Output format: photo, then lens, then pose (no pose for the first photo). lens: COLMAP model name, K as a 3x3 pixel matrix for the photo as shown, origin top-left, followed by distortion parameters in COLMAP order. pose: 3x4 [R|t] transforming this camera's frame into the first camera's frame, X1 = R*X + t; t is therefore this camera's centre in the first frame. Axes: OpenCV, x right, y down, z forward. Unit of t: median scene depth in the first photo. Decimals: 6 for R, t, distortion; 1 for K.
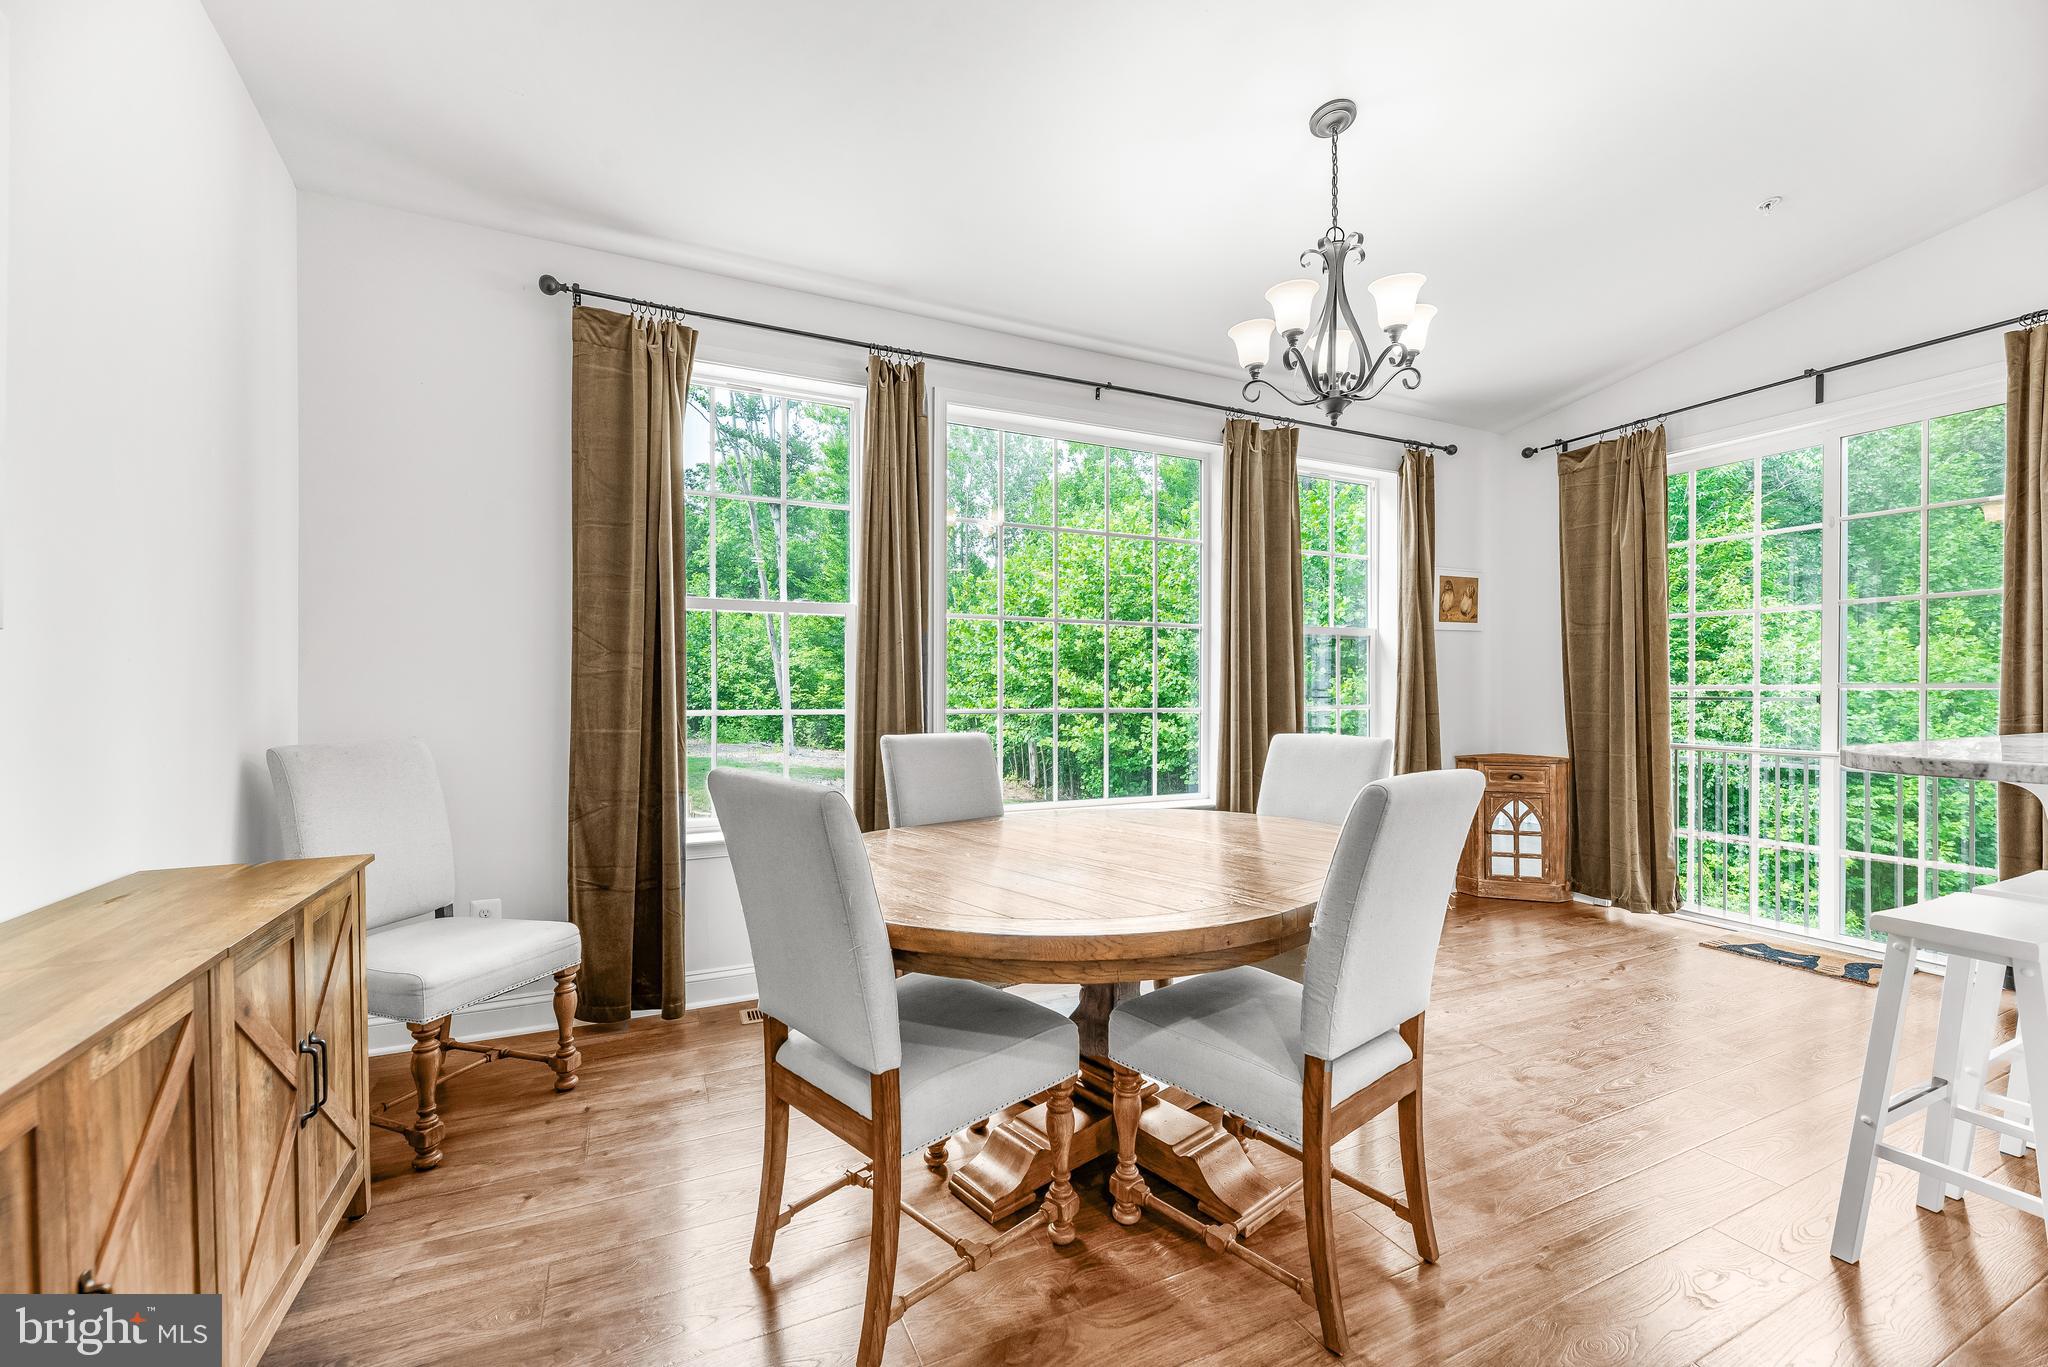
lens RADIAL K [[829.6, 0, 1016.3], [0, 829.6, 689.9], [0, 0, 1]] dist [-0.000856, 0.000184]
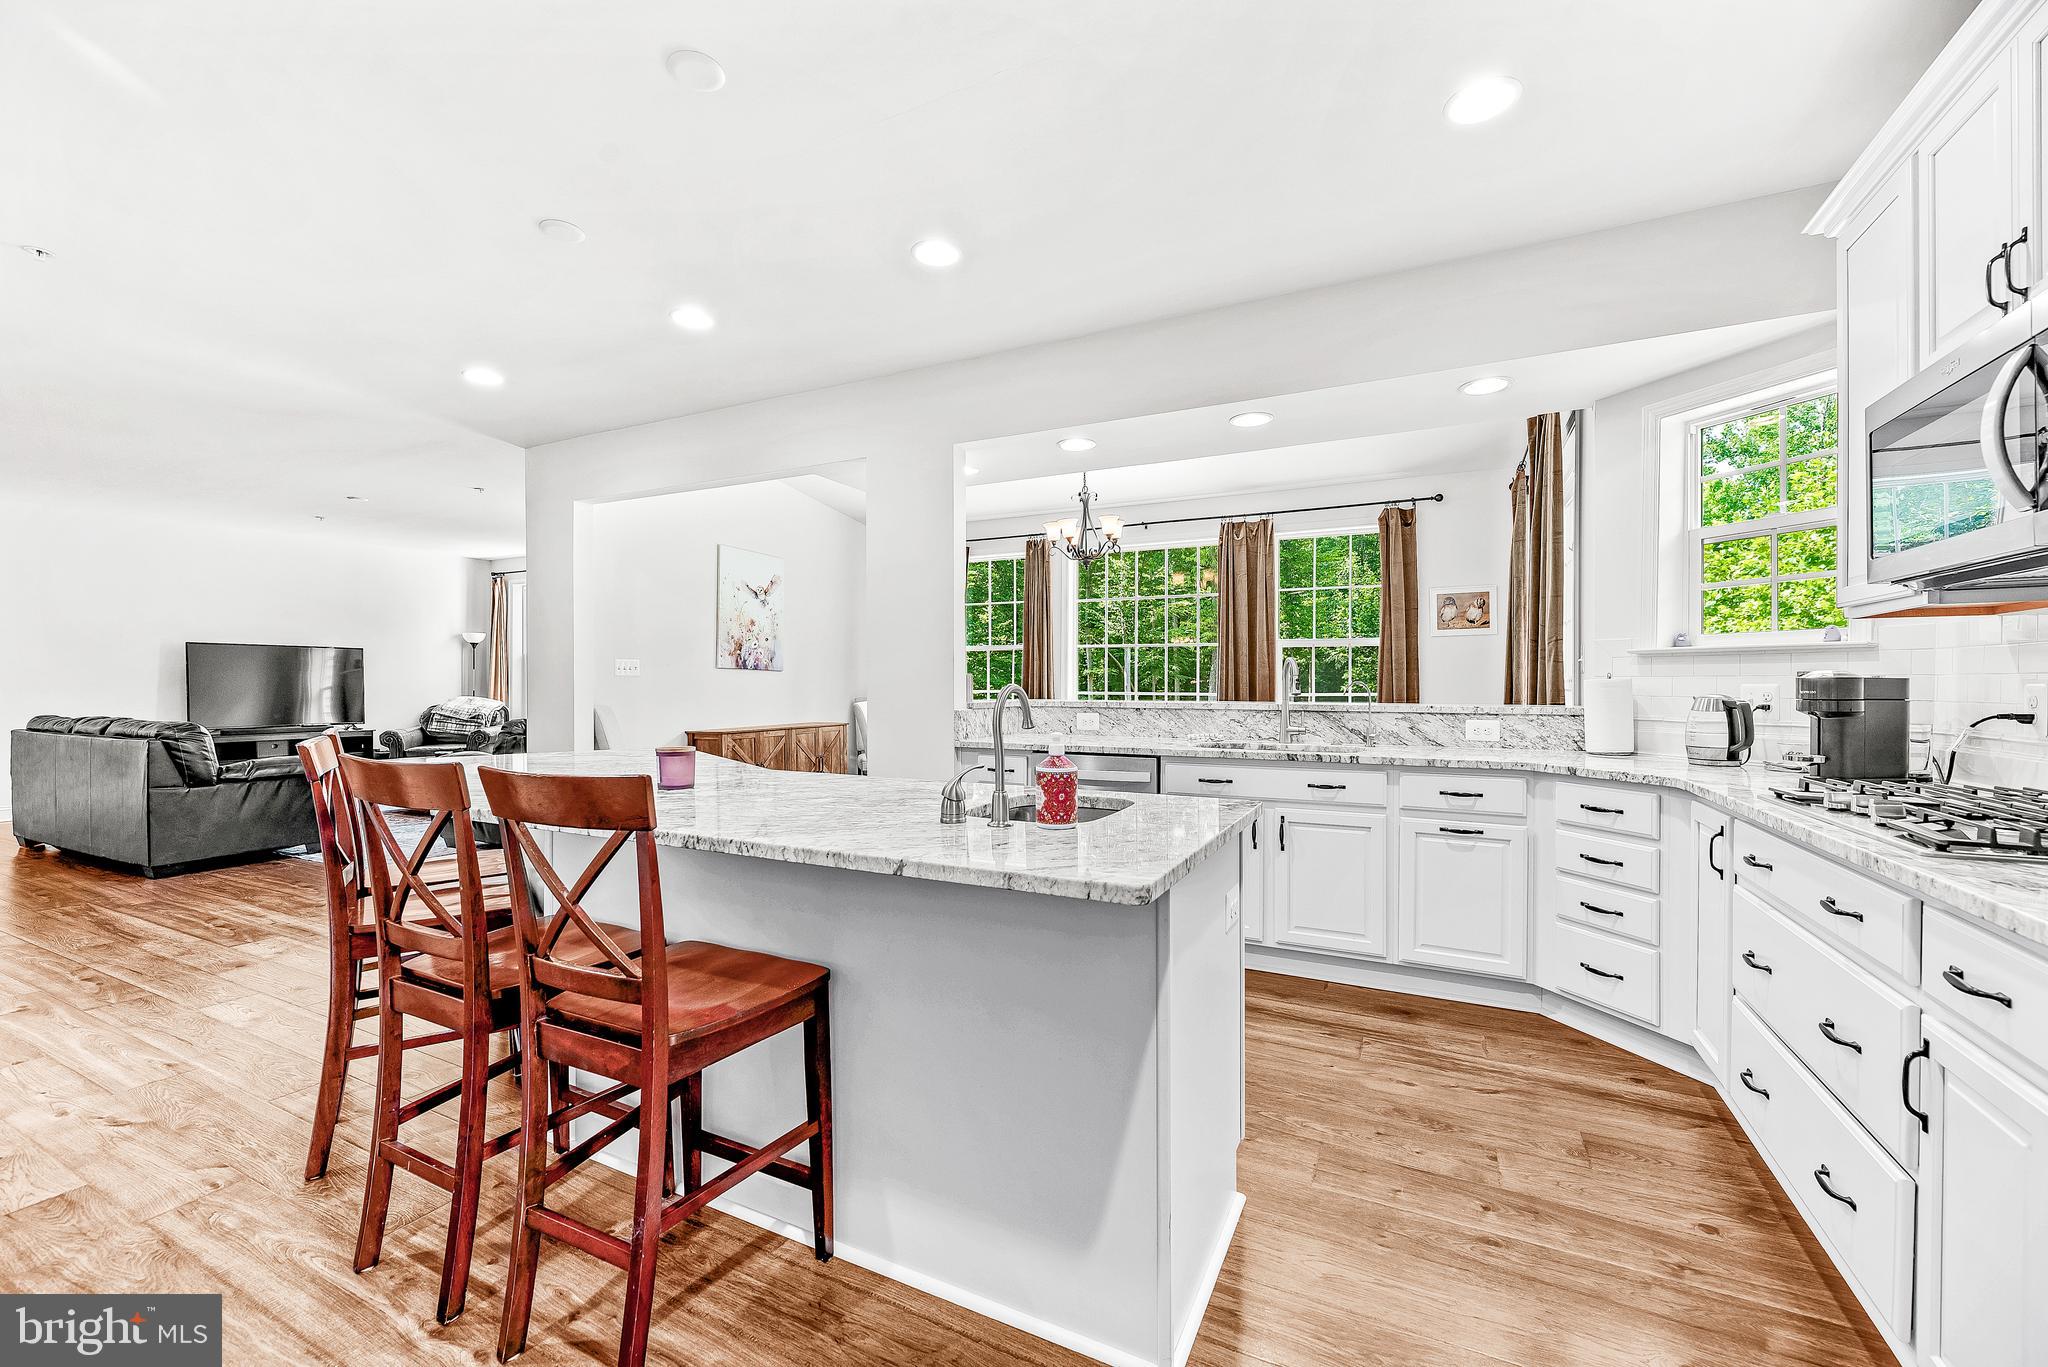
lens RADIAL K [[829.6, 0, 1018.4], [0, 829.6, 691.3], [0, 0, 1]] dist [-0.000856, 0.000184]
pose [[0.614257, 0.009896, -0.789044, 1.661701], [0.000247, 0.999919, 0.012733, -0.003322], [0.789106, -0.008016, 0.614205, -0.469792]]
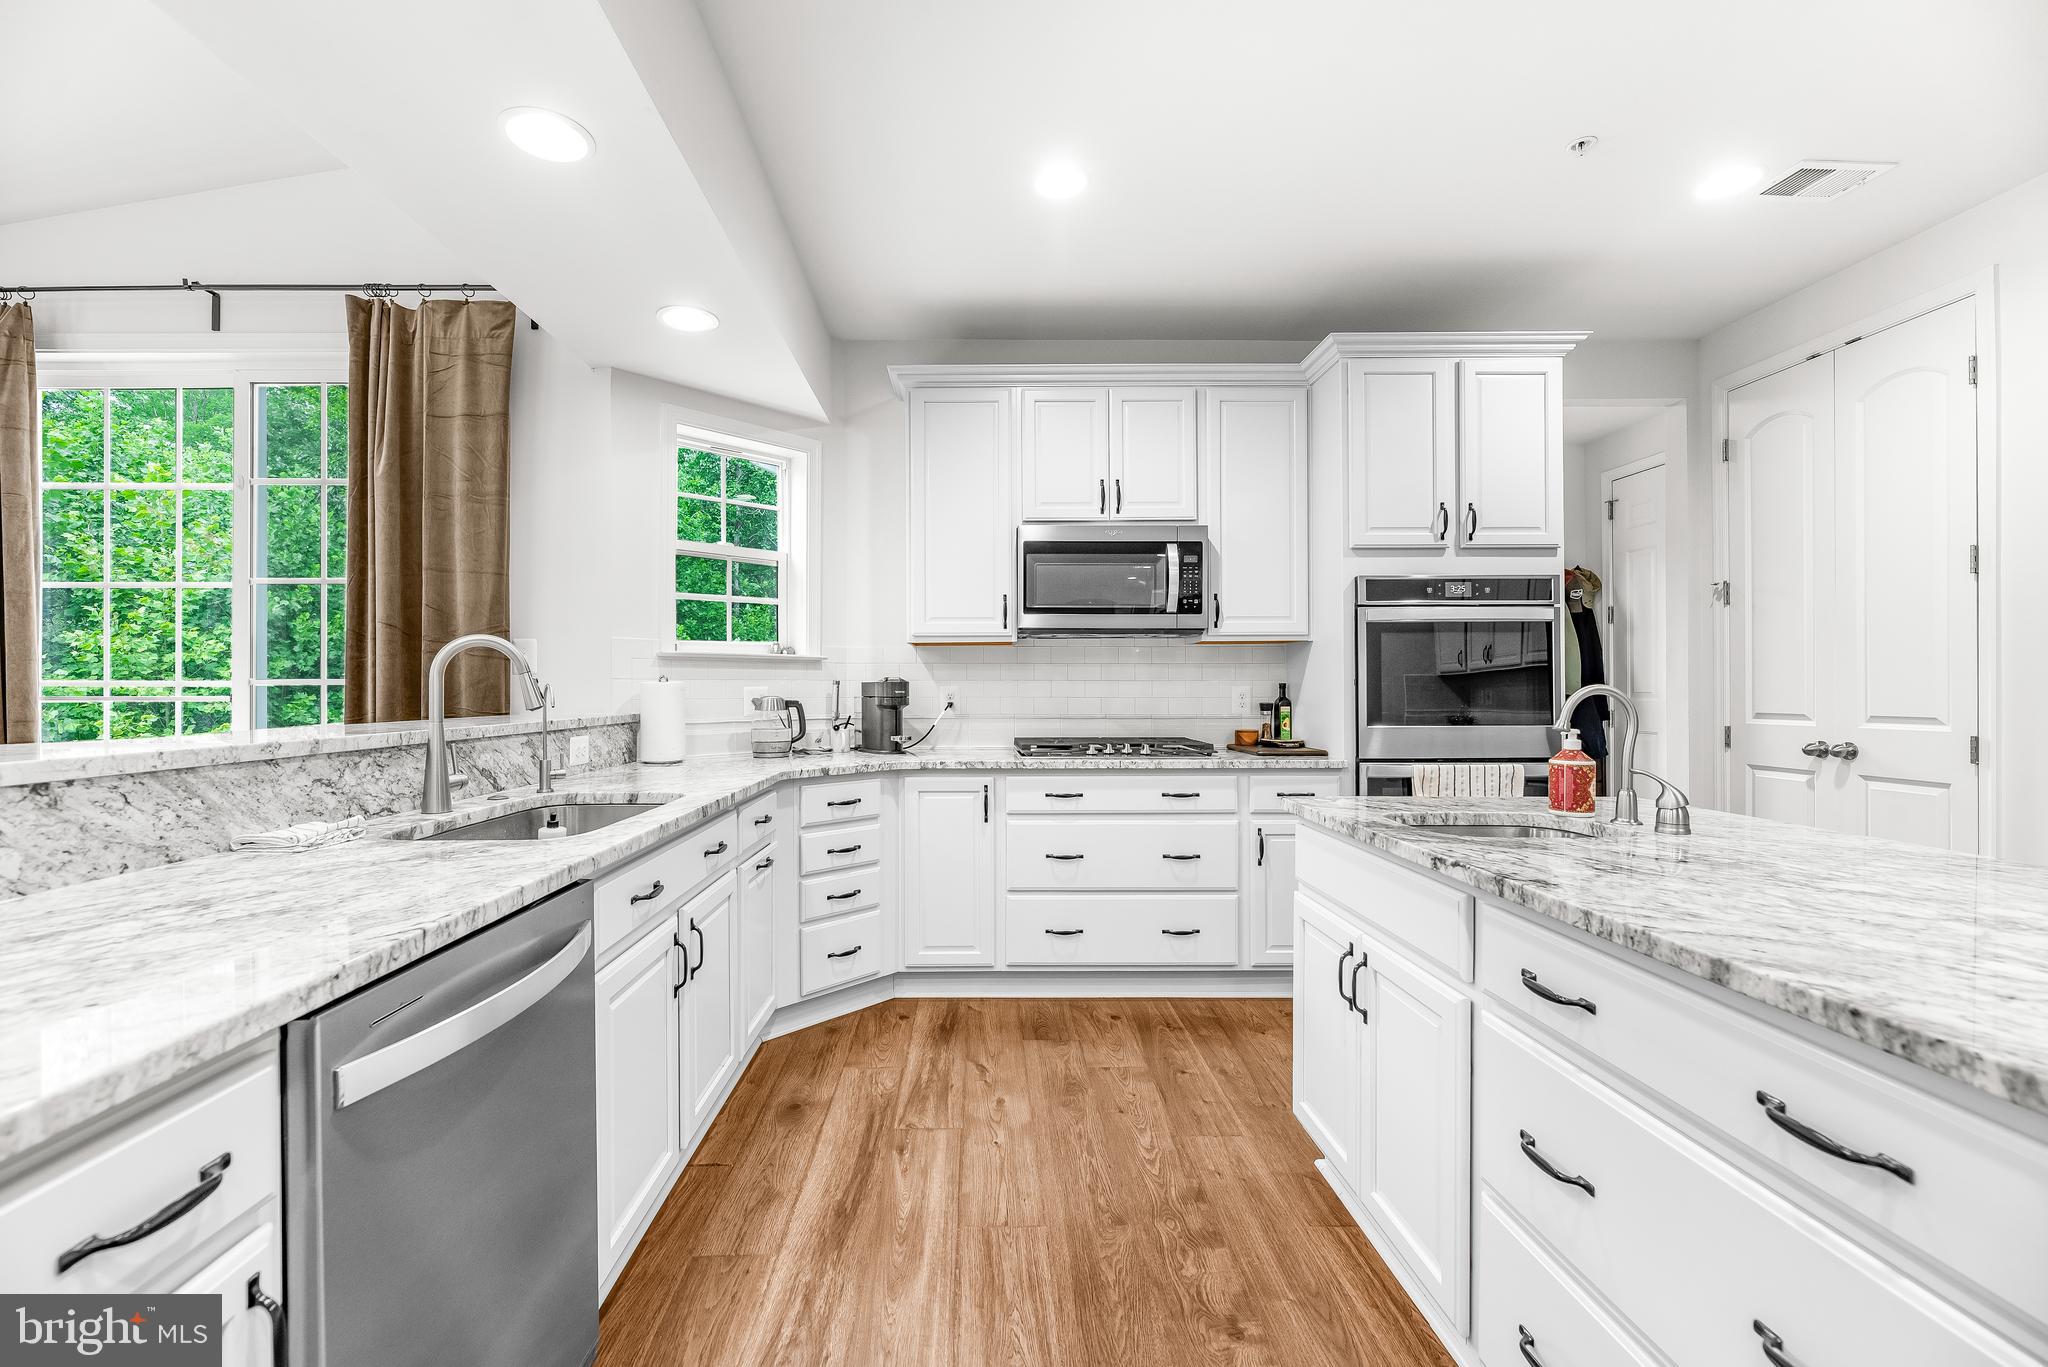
lens RADIAL K [[829.6, 0, 984.0], [0, 829.6, 695.5], [0, 0, 1]] dist [-0.000856, 0.000184]
pose [[0.423105, -0.009610, 0.906030, 0.624361], [-0.000030, 0.999944, 0.010620, -0.000386], [-0.906081, -0.004521, 0.423081, -0.020961]]
